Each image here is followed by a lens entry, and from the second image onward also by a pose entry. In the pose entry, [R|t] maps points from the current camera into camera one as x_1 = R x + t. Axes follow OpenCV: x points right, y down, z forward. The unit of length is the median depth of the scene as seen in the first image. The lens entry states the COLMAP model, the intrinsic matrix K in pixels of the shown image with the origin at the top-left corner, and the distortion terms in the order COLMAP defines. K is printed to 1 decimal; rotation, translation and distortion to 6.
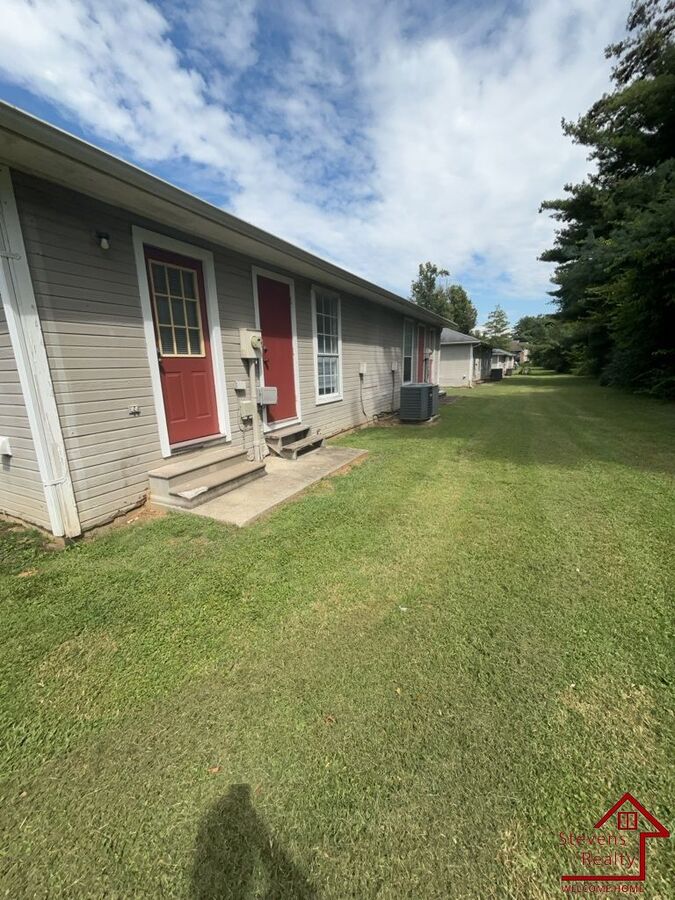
lens RADIAL K [[363.1, 0, 336.9], [0, 363.1, 451.8], [0, 0, 1]] dist [0.000484, -0.000066]
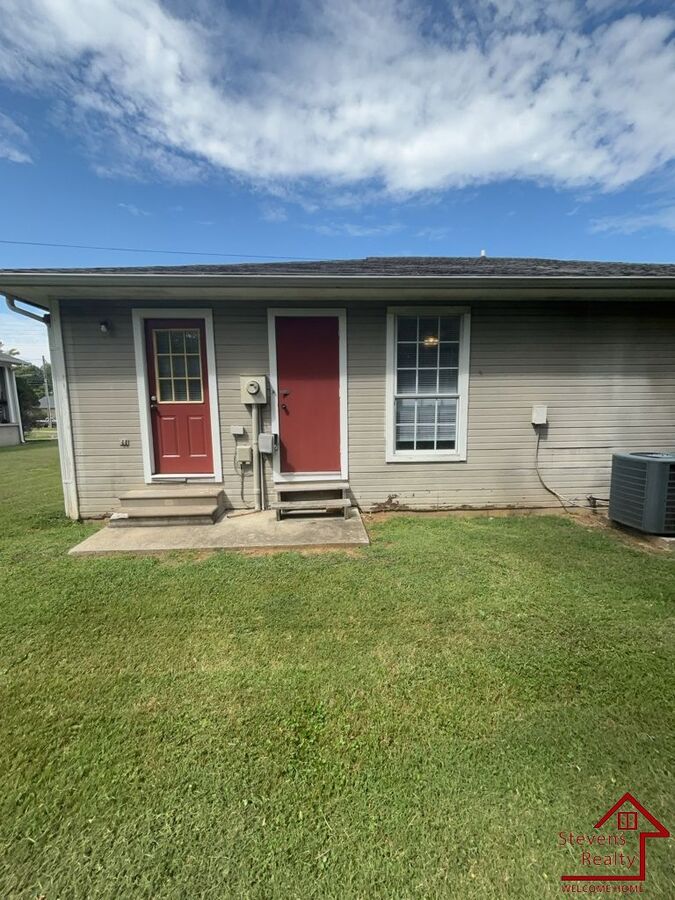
lens RADIAL K [[363.1, 0, 336.9], [0, 363.1, 451.8], [0, 0, 1]] dist [0.000484, -0.000066]
pose [[0.499969, 0.124370, -0.857066, 0.727485], [-0.201640, 0.979154, 0.024459, -0.202789], [0.842242, 0.160590, 0.514625, 0.722440]]
